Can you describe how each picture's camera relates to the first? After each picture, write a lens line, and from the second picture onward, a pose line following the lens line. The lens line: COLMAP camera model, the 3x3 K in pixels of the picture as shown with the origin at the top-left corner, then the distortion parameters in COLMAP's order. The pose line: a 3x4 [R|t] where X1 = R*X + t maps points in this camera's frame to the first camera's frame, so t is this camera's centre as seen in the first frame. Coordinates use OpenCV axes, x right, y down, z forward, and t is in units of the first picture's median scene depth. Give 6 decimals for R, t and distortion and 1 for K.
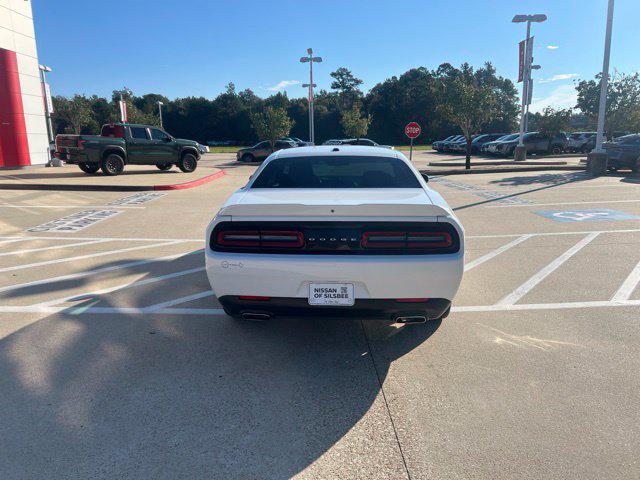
lens RADIAL K [[480.4, 0, 316.4], [0, 480.4, 238.8], [0, 0, 1]] dist [0.048630, -0.050809]
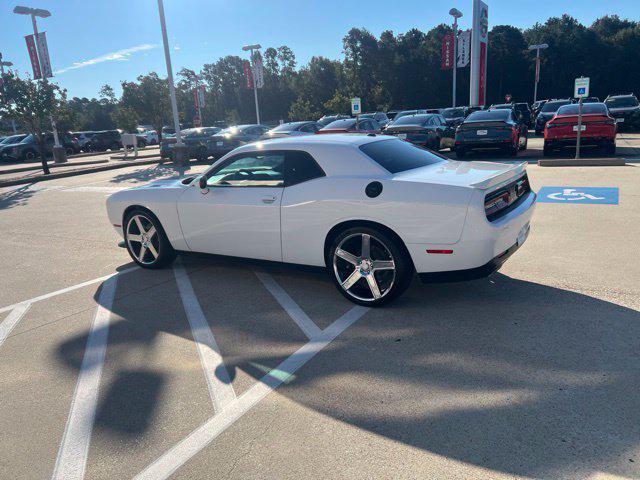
lens RADIAL K [[480.4, 0, 315.7], [0, 480.4, 242.0], [0, 0, 1]] dist [0.048630, -0.050809]
pose [[0.501978, -0.225896, 0.834859, -0.326204], [0.223135, 0.966435, 0.127333, -0.038922], [-0.835601, 0.122368, 0.535534, 0.178096]]
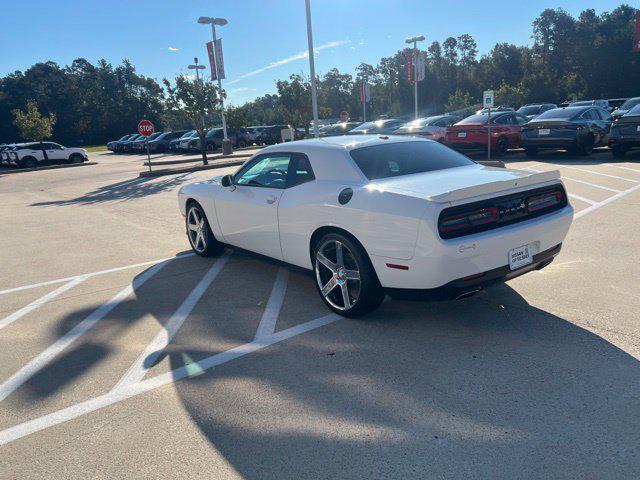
lens RADIAL K [[480.4, 0, 315.3], [0, 480.4, 241.0], [0, 0, 1]] dist [0.048630, -0.050809]
pose [[0.769426, -0.183564, 0.611791, -0.247139], [0.179463, 0.981360, 0.068747, -0.021099], [-0.613007, 0.056898, 0.788026, 0.090583]]
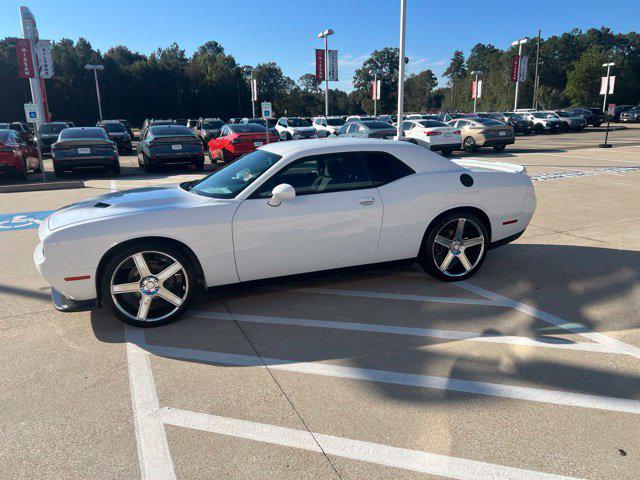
lens RADIAL K [[480.4, 0, 320.9], [0, 480.4, 243.5], [0, 0, 1]] dist [0.048630, -0.050809]
pose [[-0.377226, -0.205202, 0.903102, -0.346320], [0.212496, 0.929951, 0.300062, -0.111432], [-0.901413, 0.305097, -0.307197, 0.524268]]
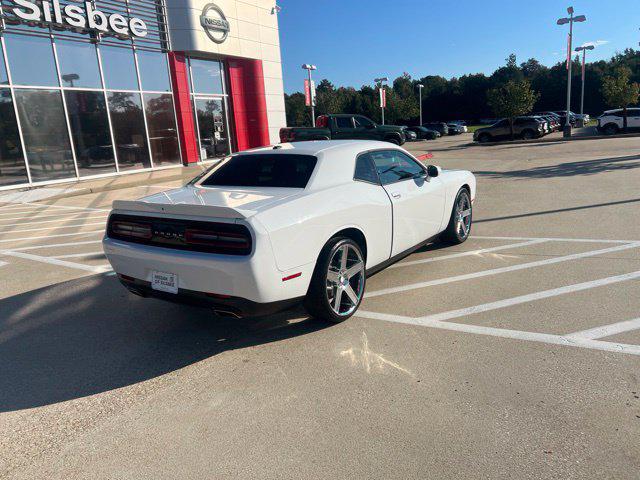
lens RADIAL K [[480.4, 0, 317.5], [0, 480.4, 236.7], [0, 0, 1]] dist [0.048630, -0.050809]
pose [[0.850945, 0.069194, -0.520677, 0.220588], [-0.050231, 0.997462, 0.050462, -0.016184], [0.522847, -0.016786, 0.852261, 0.048614]]
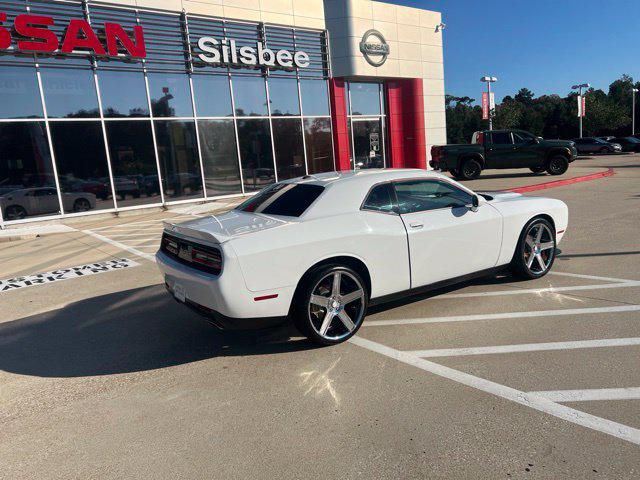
lens RADIAL K [[480.4, 0, 317.3], [0, 480.4, 236.3], [0, 0, 1]] dist [0.048630, -0.050809]
pose [[0.592808, 0.091358, -0.800145, 0.320450], [-0.089560, 0.994861, 0.047237, -0.033667], [0.800348, 0.043658, 0.597944, 0.112769]]
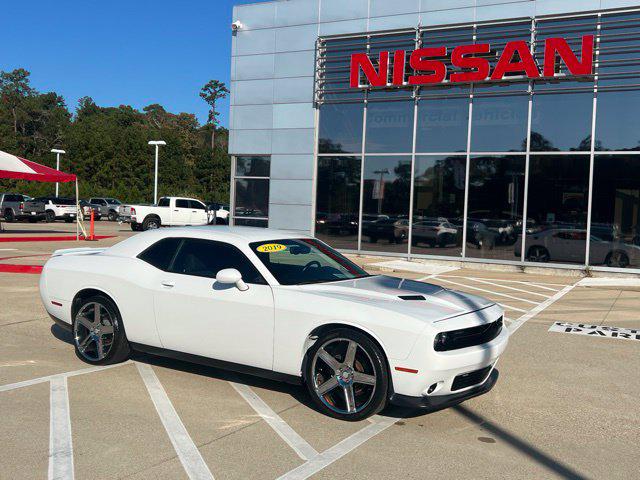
lens RADIAL K [[692.9, 0, 323.9], [0, 692.9, 237.6], [0, 0, 1]] dist [0.046597, 0.000000]
pose [[-0.478524, 0.025347, -0.877709, 0.462164], [-0.209445, 0.967436, 0.142127, -0.156277], [0.852730, 0.251843, -0.457632, 0.686590]]
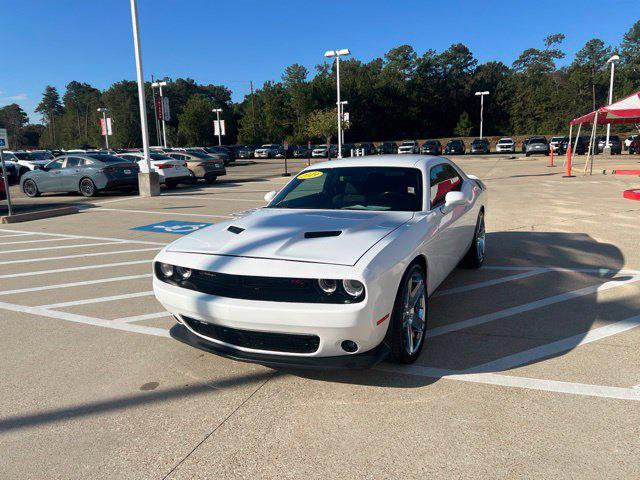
lens RADIAL K [[480.4, 0, 317.1], [0, 480.4, 237.5], [0, 0, 1]] dist [0.048630, -0.050809]
pose [[-0.912795, -0.031619, 0.407193, -0.101548], [0.123949, 0.928530, 0.349954, -0.156407], [-0.389156, 0.369908, -0.843638, 0.761548]]
